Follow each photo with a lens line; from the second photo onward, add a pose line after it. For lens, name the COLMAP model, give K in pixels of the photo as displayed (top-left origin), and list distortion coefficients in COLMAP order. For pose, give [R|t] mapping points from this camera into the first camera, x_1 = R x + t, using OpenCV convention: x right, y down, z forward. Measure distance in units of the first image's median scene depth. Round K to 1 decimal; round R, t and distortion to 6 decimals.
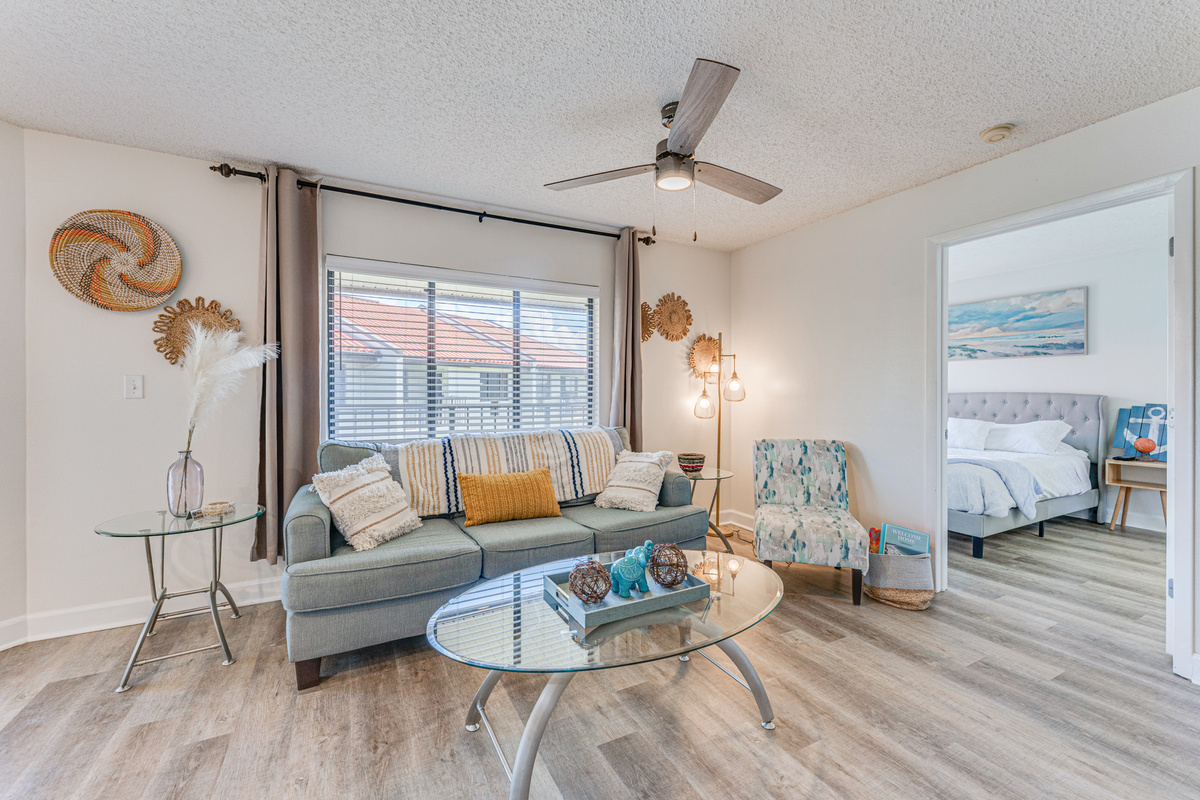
lens RADIAL K [[486.6, 0, 596.9], [0, 486.6, 395.9], [0, 0, 1]] dist [0.000427, 0.000033]
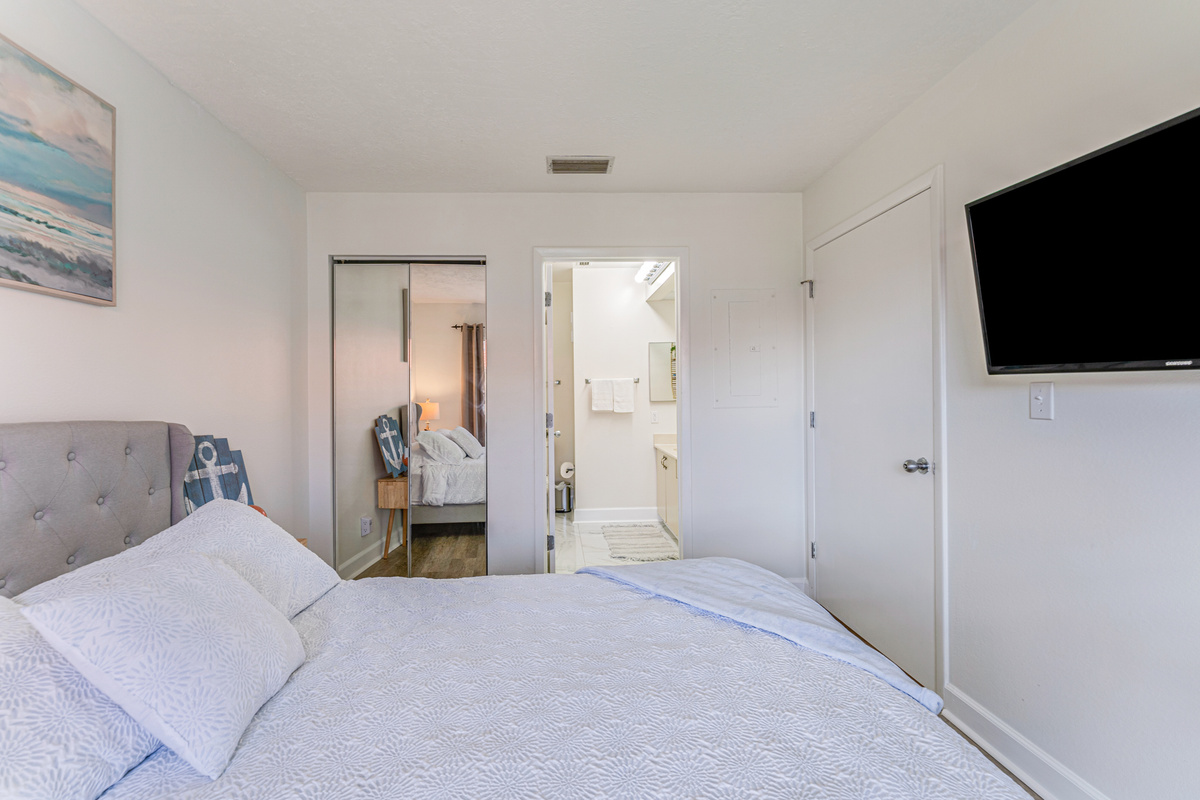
lens RADIAL K [[486.5, 0, 597.2], [0, 486.5, 392.1], [0, 0, 1]] dist [0.000481, 0.000023]
pose [[-0.912232, 0.010728, 0.409534, 0.610343], [0.014361, 0.999880, 0.005797, -0.023634], [-0.409423, 0.011170, -0.912276, 1.296186]]
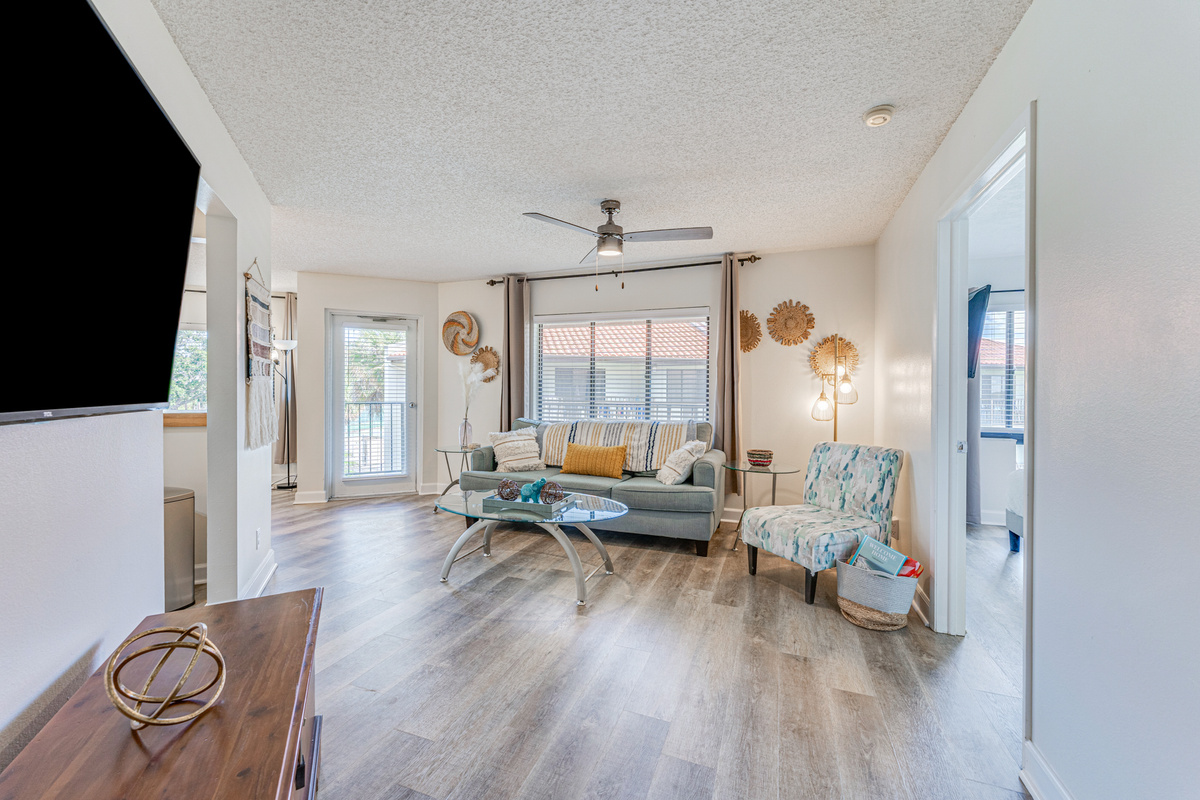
lens RADIAL K [[481.7, 0, 596.7], [0, 481.7, 398.9], [0, 0, 1]] dist [0.006343, -0.000069]
pose [[0.663514, 0.014172, -0.748030, 0.651972], [-0.012750, 0.999890, 0.007634, -0.000338], [0.748055, 0.004473, 0.663621, -0.002841]]
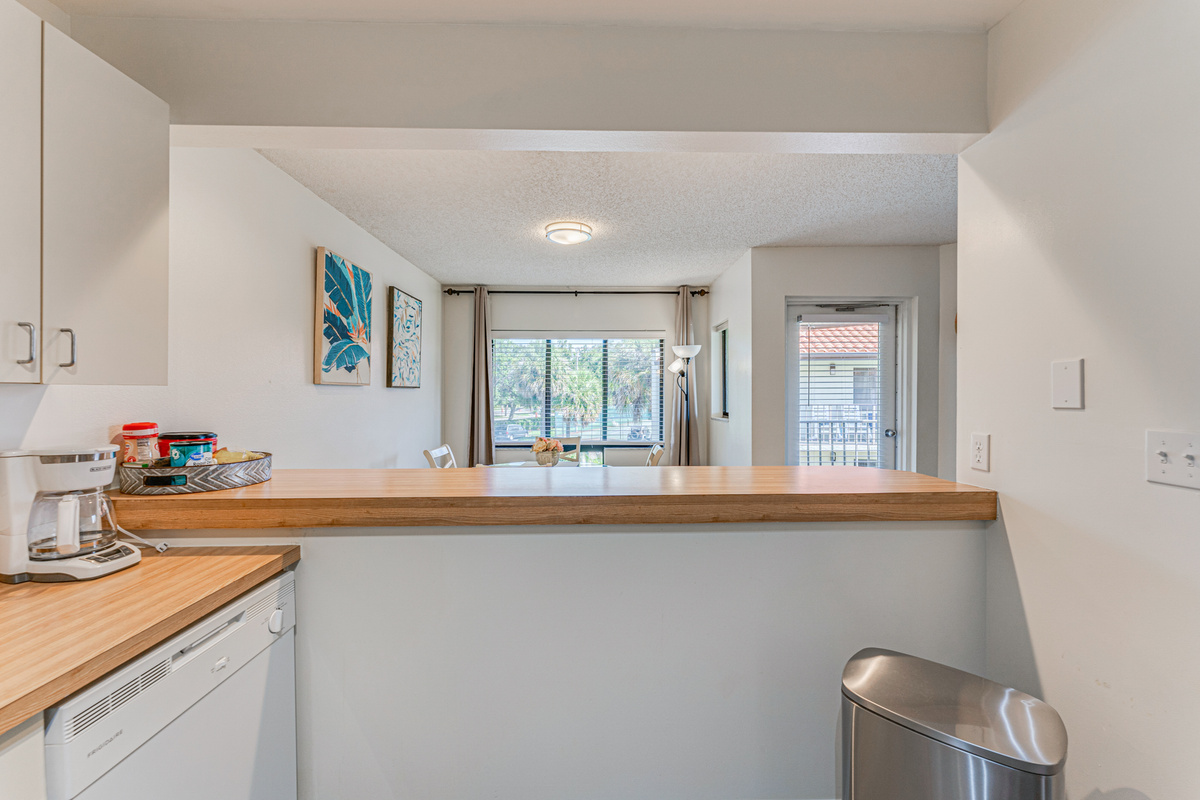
lens RADIAL K [[486.5, 0, 597.2], [0, 486.5, 392.1], [0, 0, 1]] dist [0.000481, 0.000023]
pose [[0.317912, 0.000363, -0.948120, -0.013216], [-0.008059, 0.999965, -0.002320, -0.036534], [0.948086, 0.008378, 0.317903, -0.305106]]
